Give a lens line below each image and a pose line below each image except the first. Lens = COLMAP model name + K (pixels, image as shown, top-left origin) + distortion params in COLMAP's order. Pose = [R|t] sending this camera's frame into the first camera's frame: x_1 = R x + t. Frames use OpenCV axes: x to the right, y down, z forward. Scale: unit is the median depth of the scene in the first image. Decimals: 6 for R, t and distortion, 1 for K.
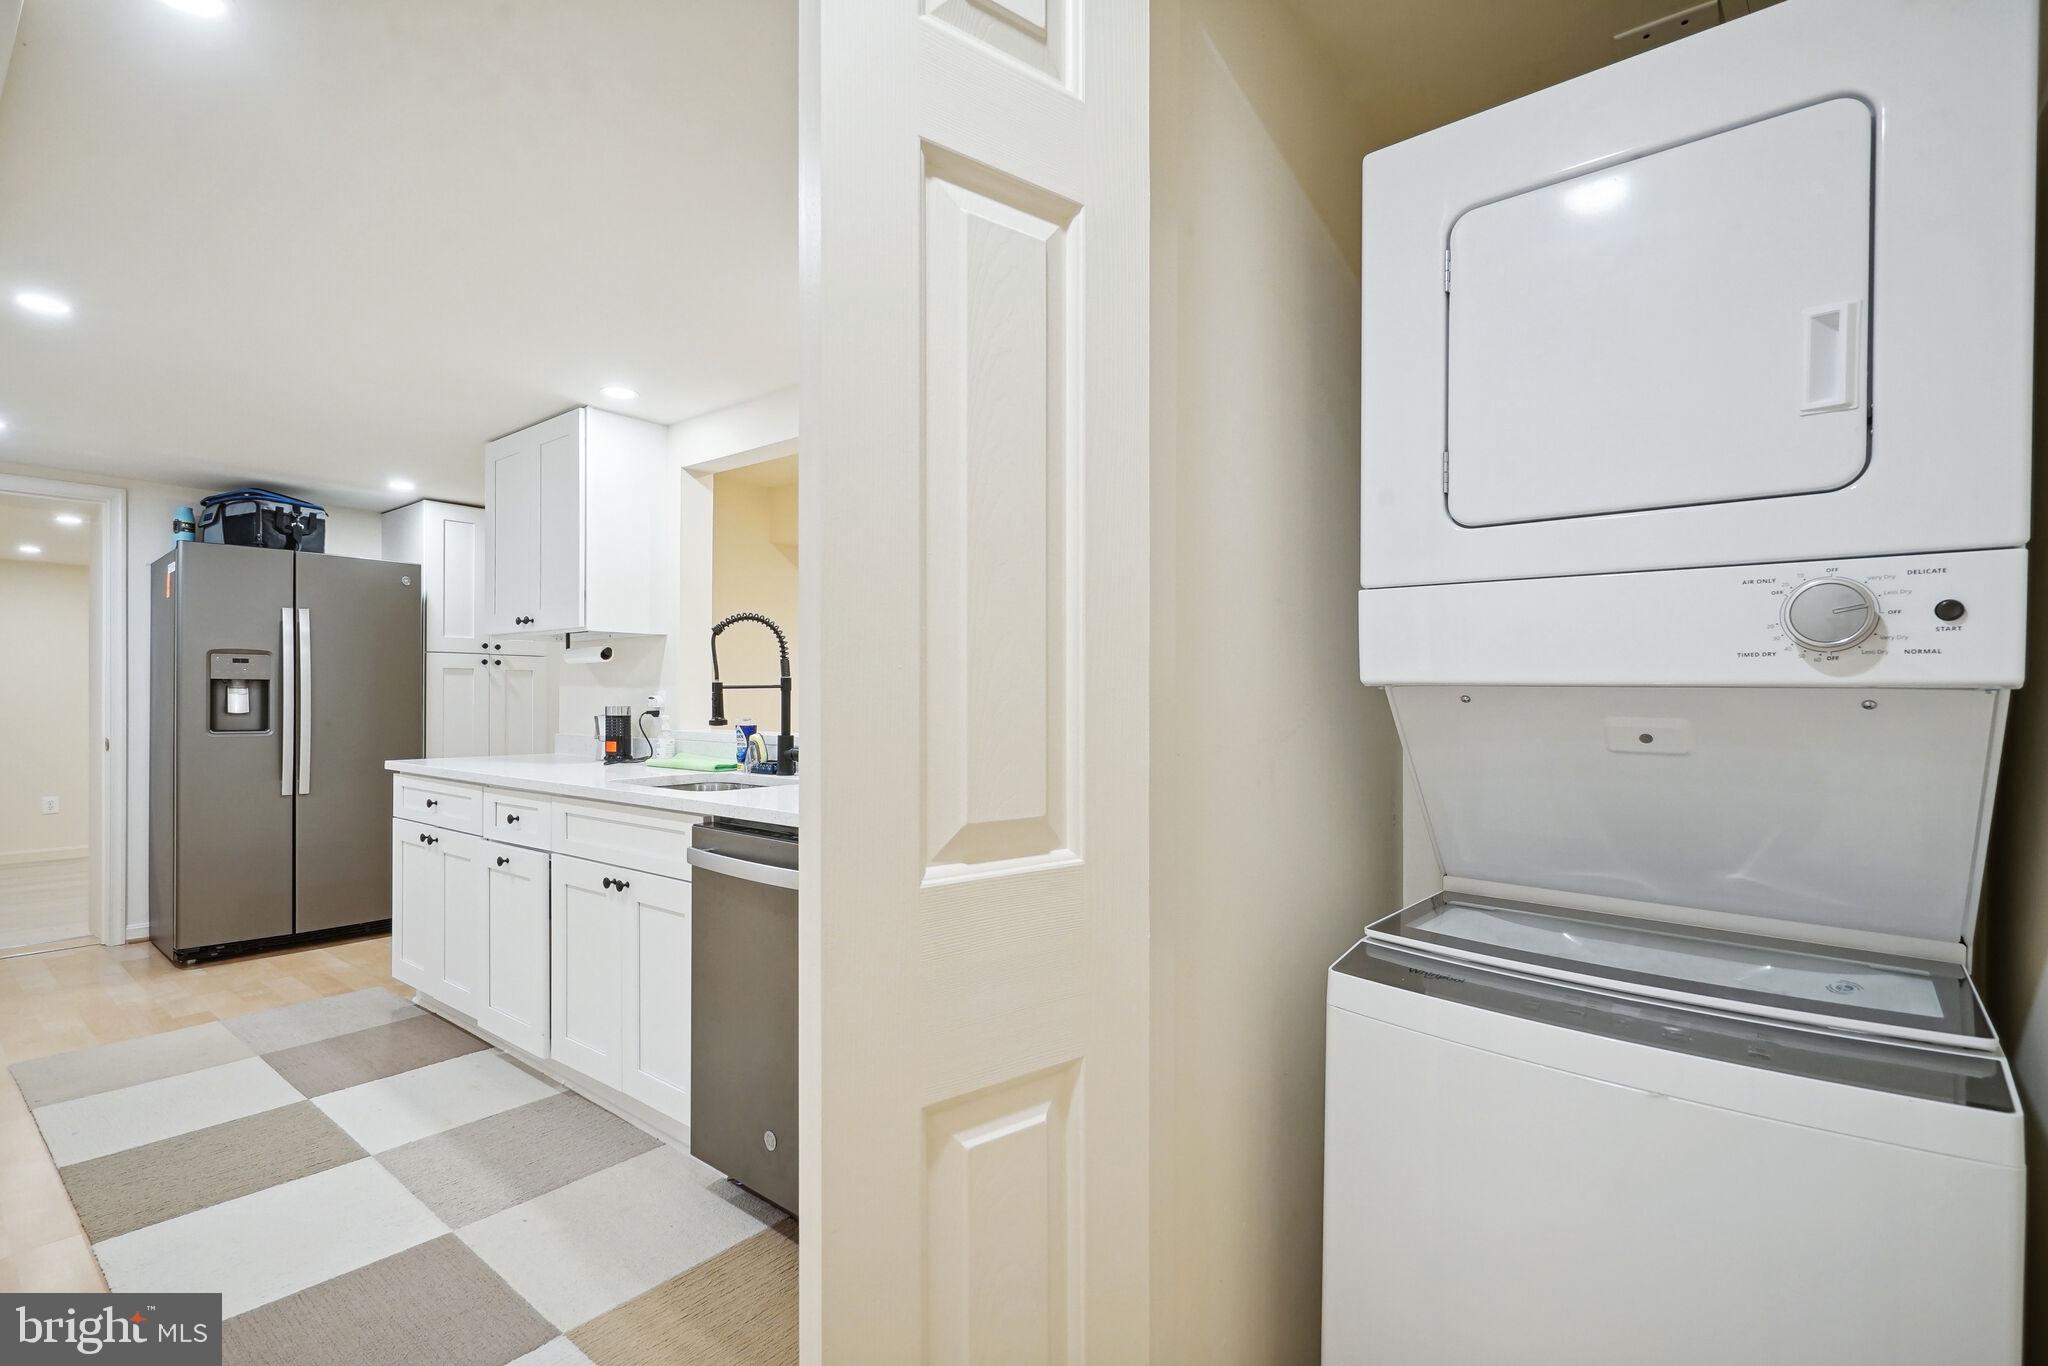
lens RADIAL K [[943.3, 0, 1013.5], [0, 943.3, 687.2], [0, 0, 1]] dist [-0.000396, -0.001021]
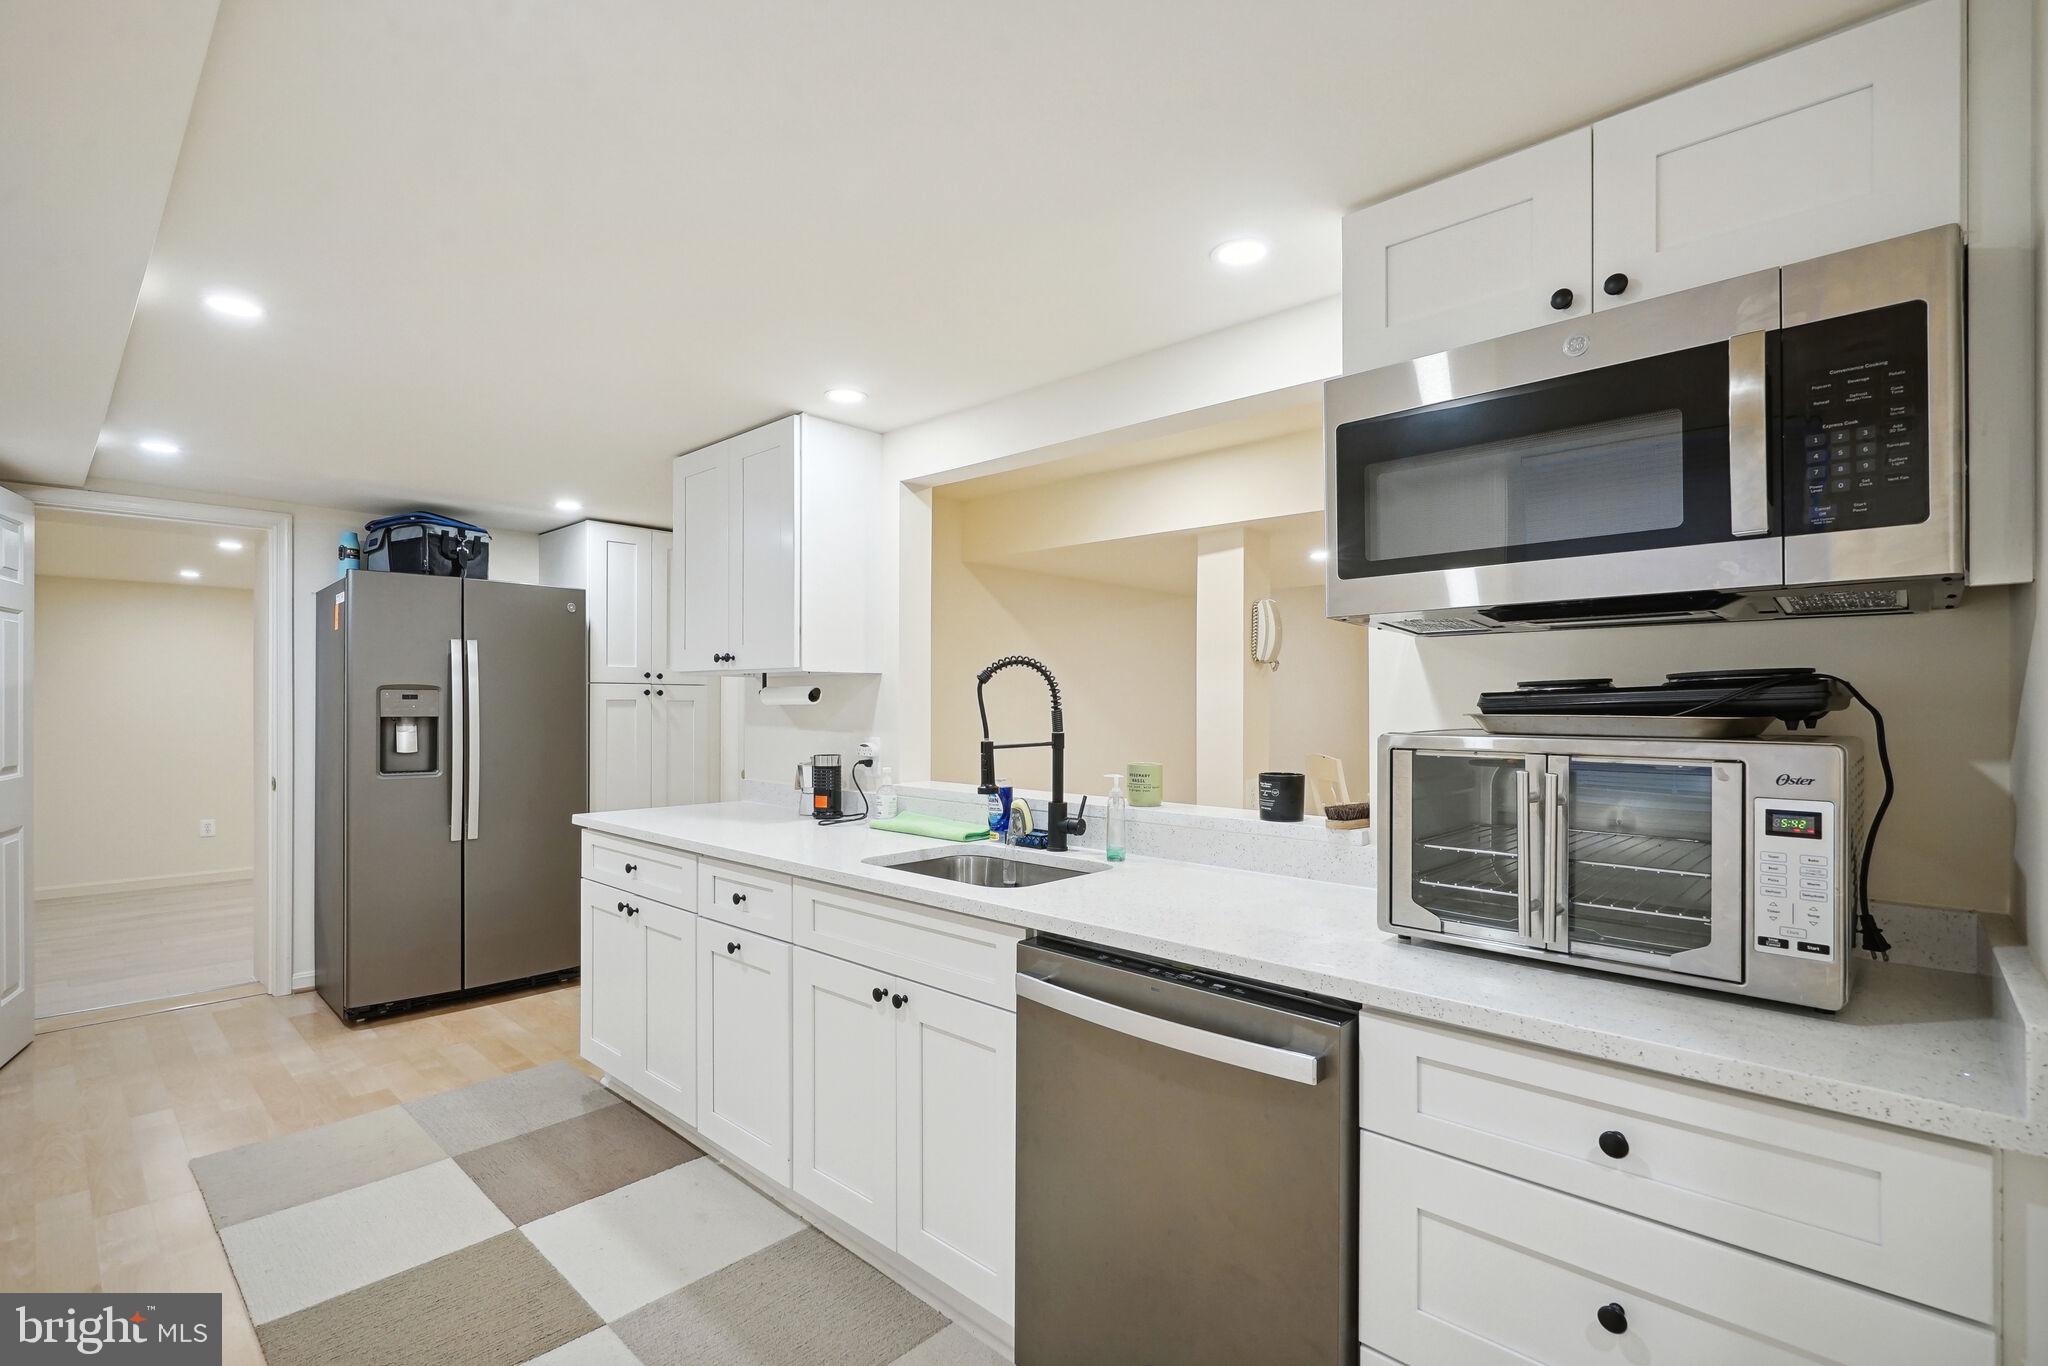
lens RADIAL K [[952.5, 0, 1023.5], [0, 952.5, 693.4], [0, 0, 1]] dist [-0.003623, 0.000555]
pose [[0.996831, -0.000777, -0.079543, -0.148041], [0.000716, 0.999999, -0.000789, -0.031932], [0.079544, 0.000730, 0.996831, 0.117378]]
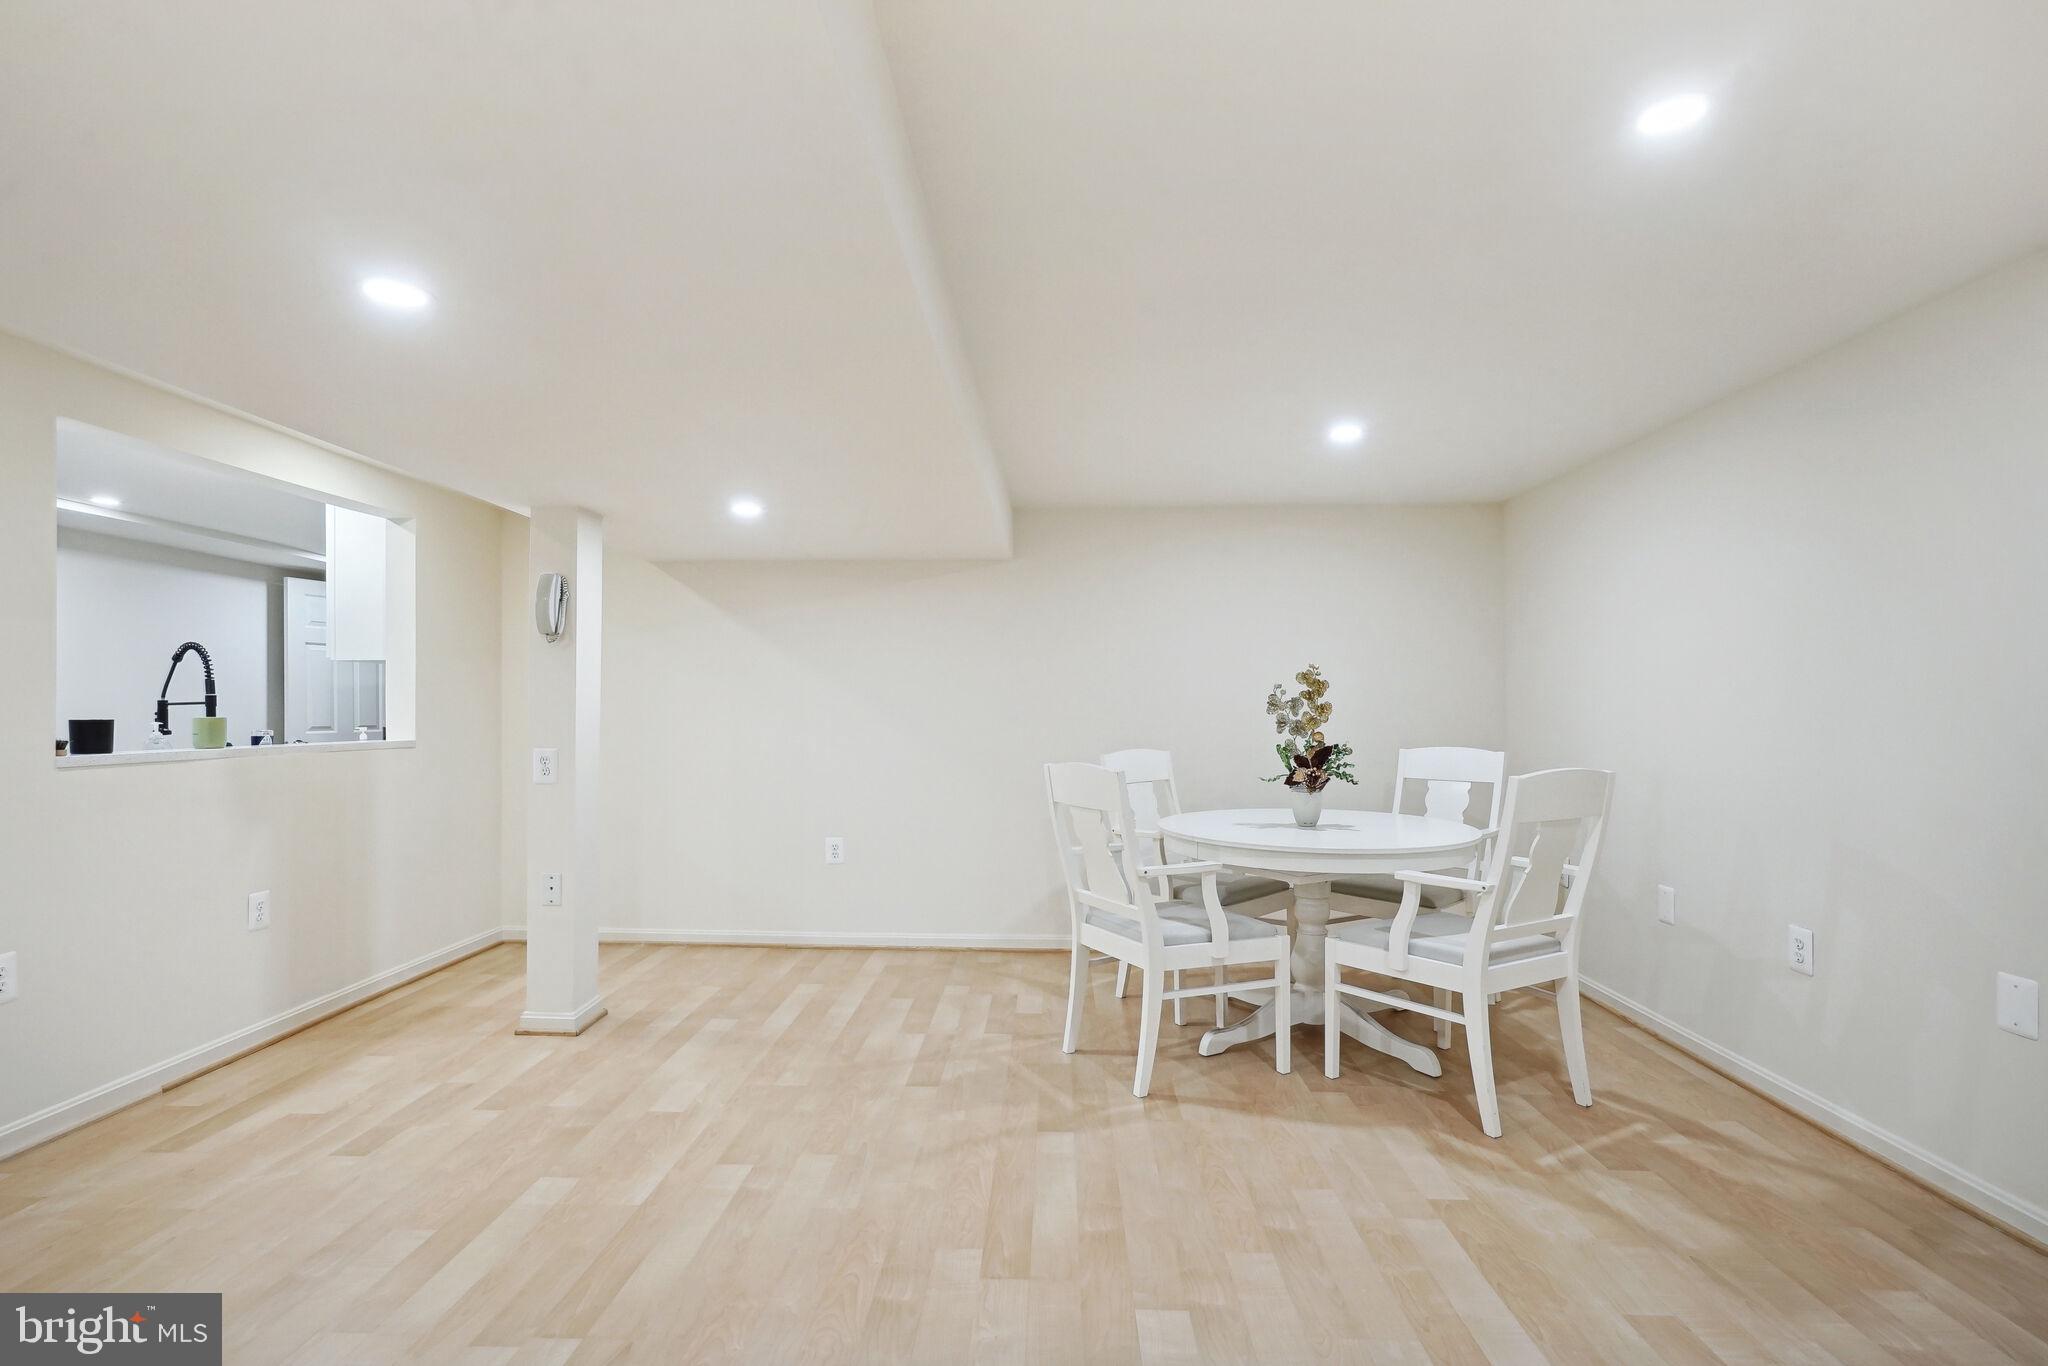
lens RADIAL K [[943.3, 0, 1013.5], [0, 943.3, 687.2], [0, 0, 1]] dist [-0.000396, -0.001021]
pose [[0.611516, -0.007980, -0.791191, 0.939117], [0.005416, 0.999968, -0.005899, -0.005836], [0.791213, -0.000678, 0.611540, 0.775281]]
